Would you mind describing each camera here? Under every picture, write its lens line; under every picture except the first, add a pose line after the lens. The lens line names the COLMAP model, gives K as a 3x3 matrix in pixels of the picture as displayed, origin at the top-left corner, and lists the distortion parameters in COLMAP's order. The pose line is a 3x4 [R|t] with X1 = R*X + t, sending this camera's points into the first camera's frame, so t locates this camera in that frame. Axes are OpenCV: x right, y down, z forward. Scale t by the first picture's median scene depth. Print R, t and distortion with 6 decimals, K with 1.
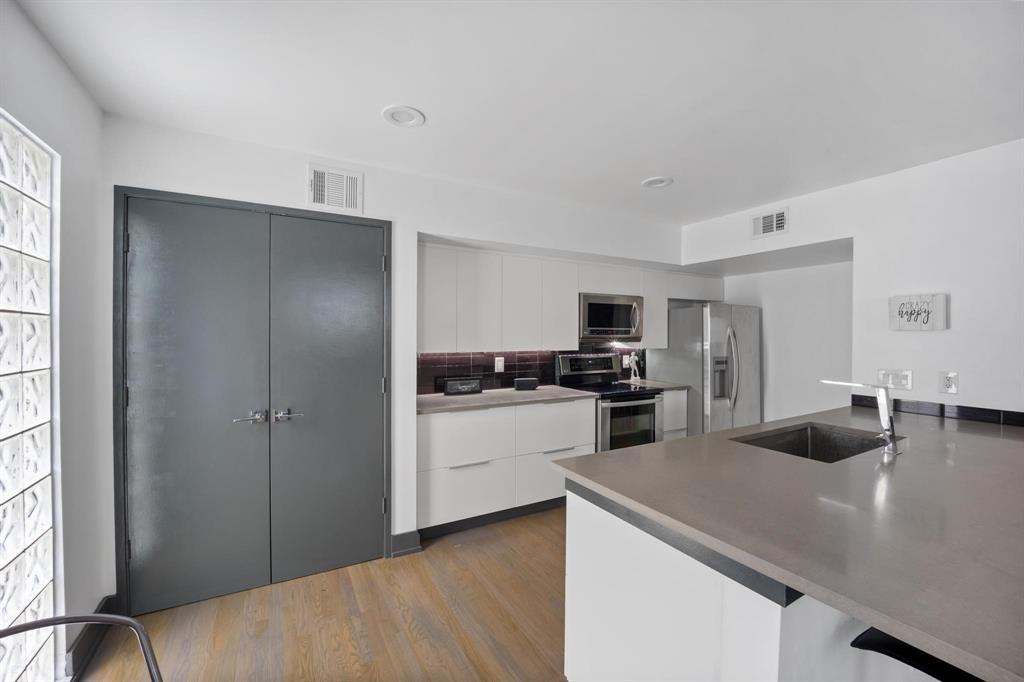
lens RADIAL K [[423.8, 0, 522.7], [0, 423.8, 337.1], [0, 0, 1]] dist [-0.001783, -0.000060]
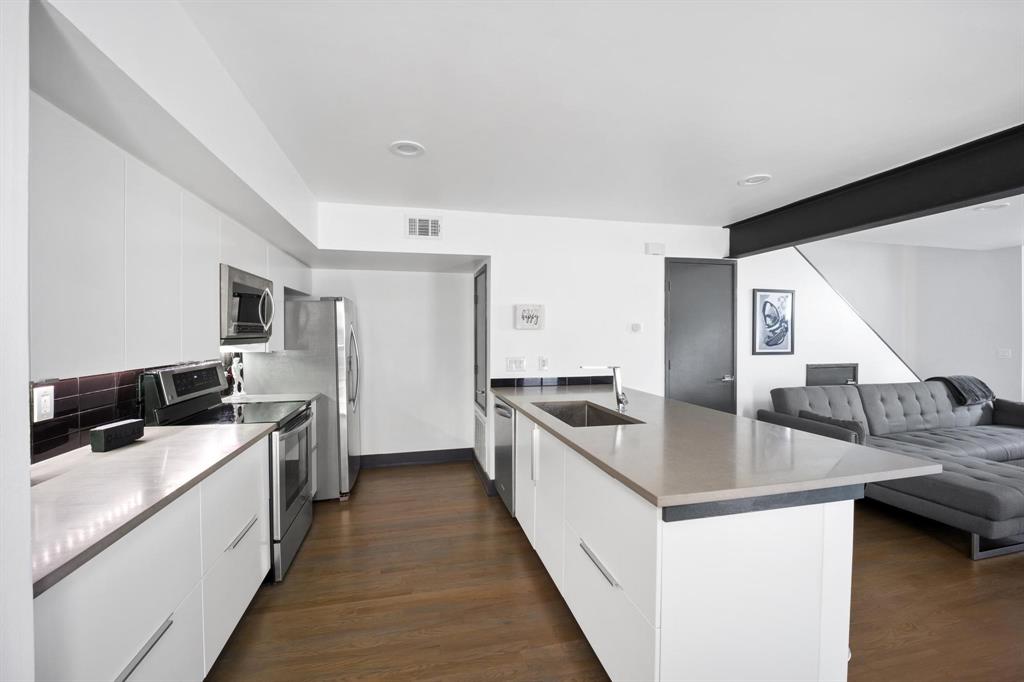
lens RADIAL K [[416.6, 0, 510.7], [0, 416.6, 336.7], [0, 0, 1]] dist [-0.020144, 0.000118]
pose [[0.304554, -0.009041, 0.952452, -0.300079], [0.008489, 0.999941, 0.006777, -0.000199], [-0.952457, 0.006021, 0.304613, 0.421201]]
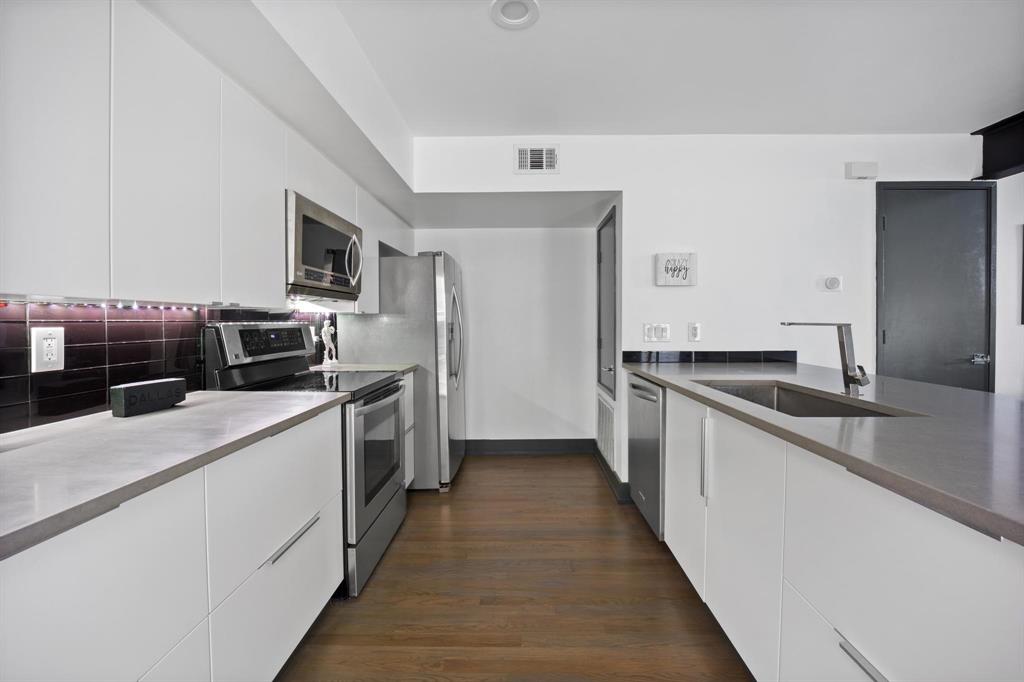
lens RADIAL K [[426.9, 0, 520.9], [0, 426.9, 324.9], [0, 0, 1]] dist [-0.017355, -0.000177]
pose [[0.521718, -0.012635, 0.853024, -0.140748], [0.010219, 0.999911, 0.008560, 0.047587], [-0.853057, 0.004251, 0.521801, 0.515928]]
